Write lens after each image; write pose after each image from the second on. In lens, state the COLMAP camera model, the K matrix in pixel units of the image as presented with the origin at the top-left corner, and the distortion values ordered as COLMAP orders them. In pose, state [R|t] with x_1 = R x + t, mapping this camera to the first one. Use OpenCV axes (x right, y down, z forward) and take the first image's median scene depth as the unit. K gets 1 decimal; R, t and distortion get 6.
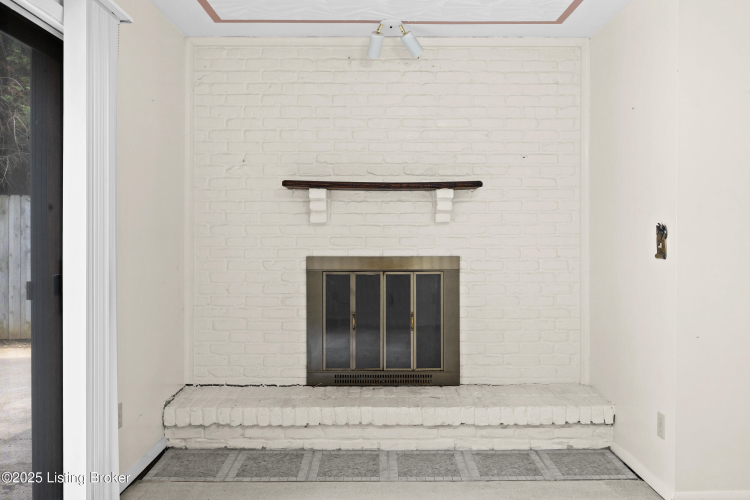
lens RADIAL K [[619.0, 0, 374.8], [0, 619.0, 244.6], [0, 0, 1]] dist [0.005805, 0.007135]
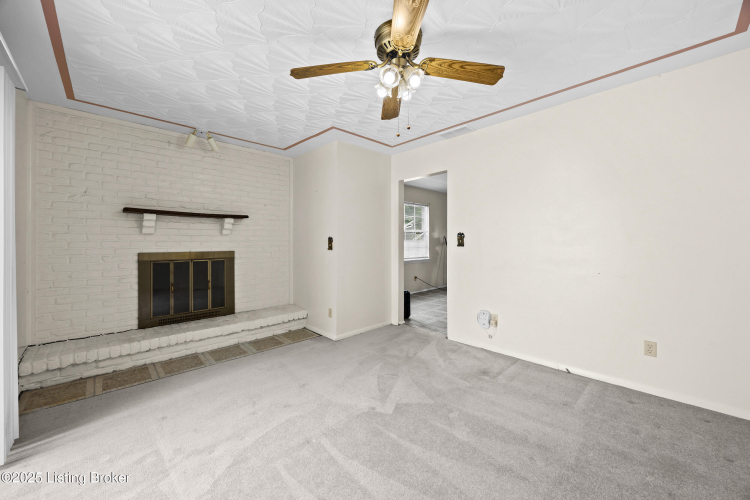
lens RADIAL K [[287.6, 0, 375.3], [0, 287.6, 248.4], [0, 0, 1]] dist [0.000915, 0.000448]
pose [[0.727166, -0.014021, 0.686318, -0.182731], [0.007150, 0.999892, 0.012851, 0.000868], [-0.686424, -0.004438, 0.727188, -0.020012]]
